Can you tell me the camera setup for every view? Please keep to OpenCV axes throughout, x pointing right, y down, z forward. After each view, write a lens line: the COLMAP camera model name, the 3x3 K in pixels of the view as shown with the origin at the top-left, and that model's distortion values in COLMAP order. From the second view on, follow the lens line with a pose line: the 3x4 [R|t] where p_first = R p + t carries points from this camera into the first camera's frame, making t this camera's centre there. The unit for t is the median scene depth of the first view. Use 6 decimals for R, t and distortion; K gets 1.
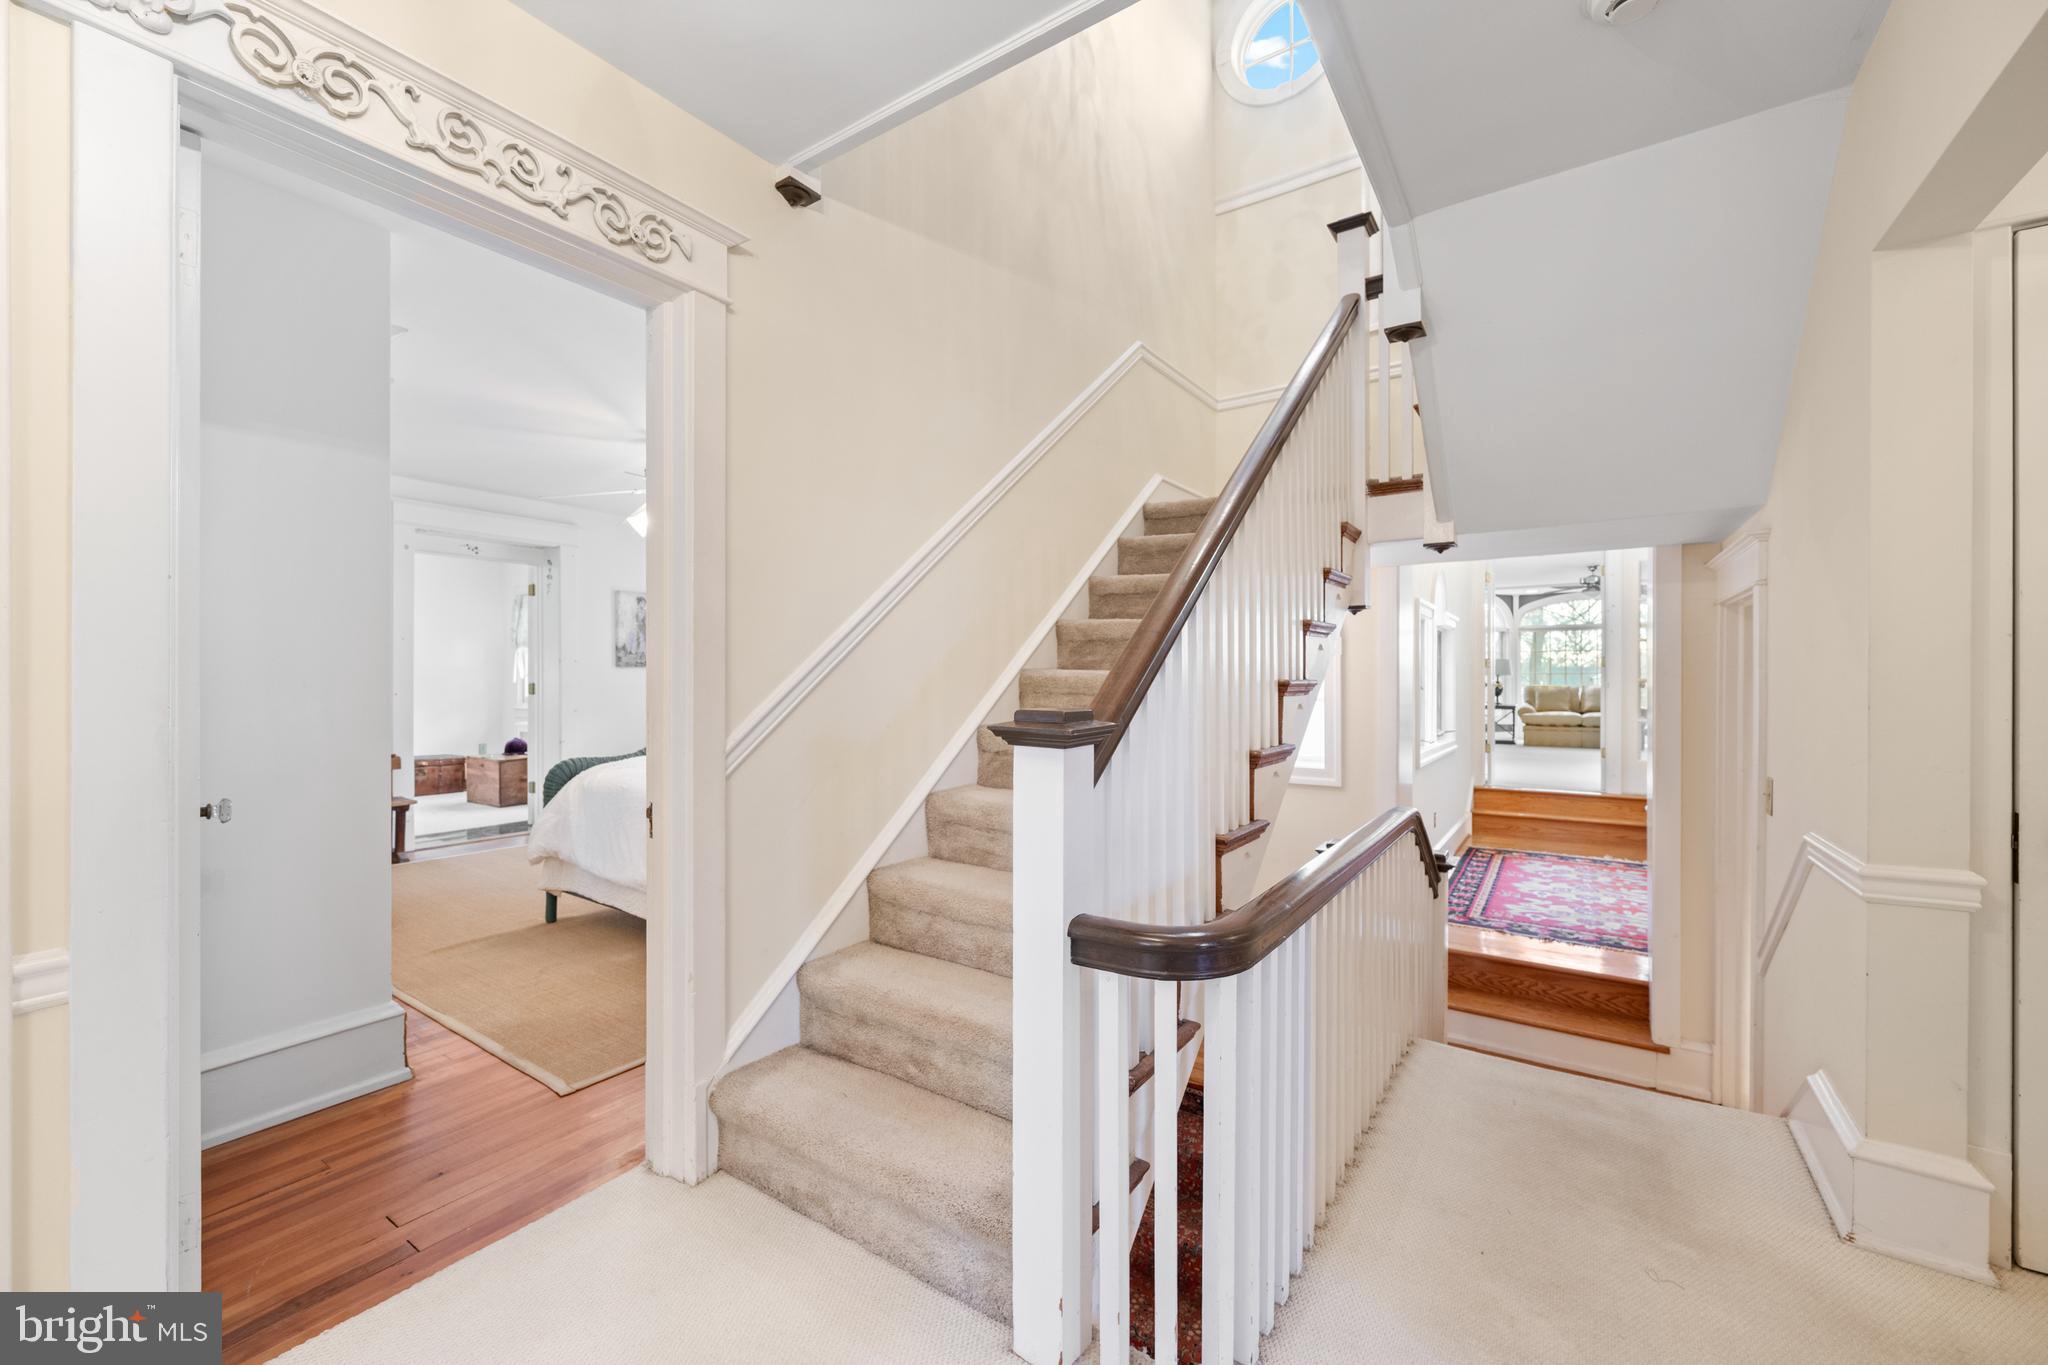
lens RADIAL K [[813.2, 0, 1029.0], [0, 813.2, 678.7], [0, 0, 1]] dist [-0.000808, -0.000498]
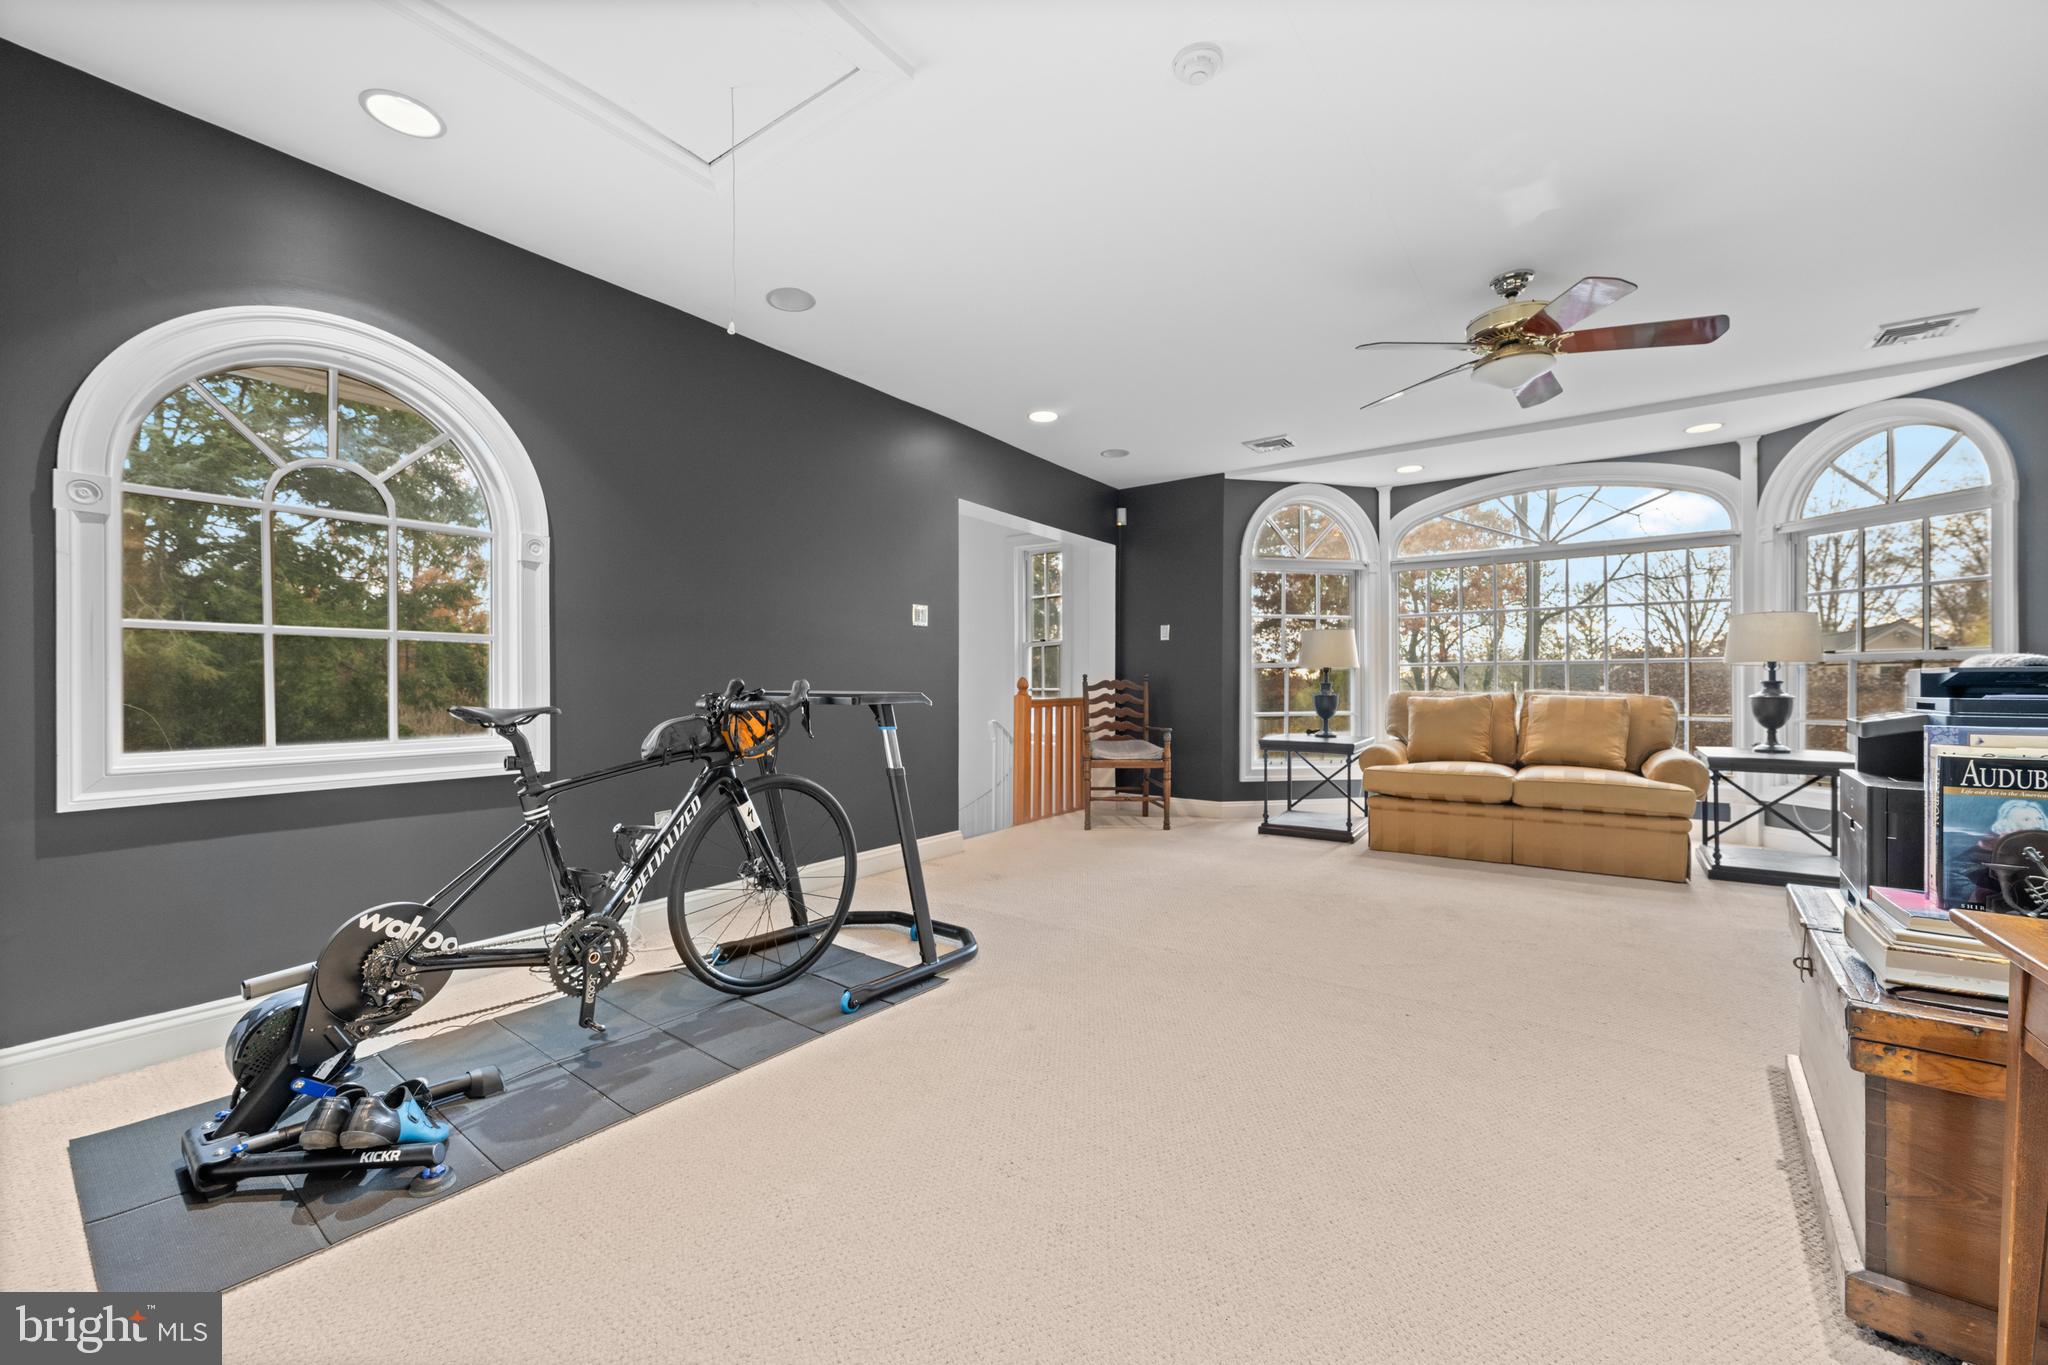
lens RADIAL K [[813.2, 0, 1012.1], [0, 813.2, 693.9], [0, 0, 1]] dist [-0.000808, -0.000498]
pose [[0.999709, 0.001155, -0.024094, 0.440047], [-0.000907, 0.999946, 0.010309, 0.004826], [0.024104, -0.010285, 0.999657, 0.597529]]
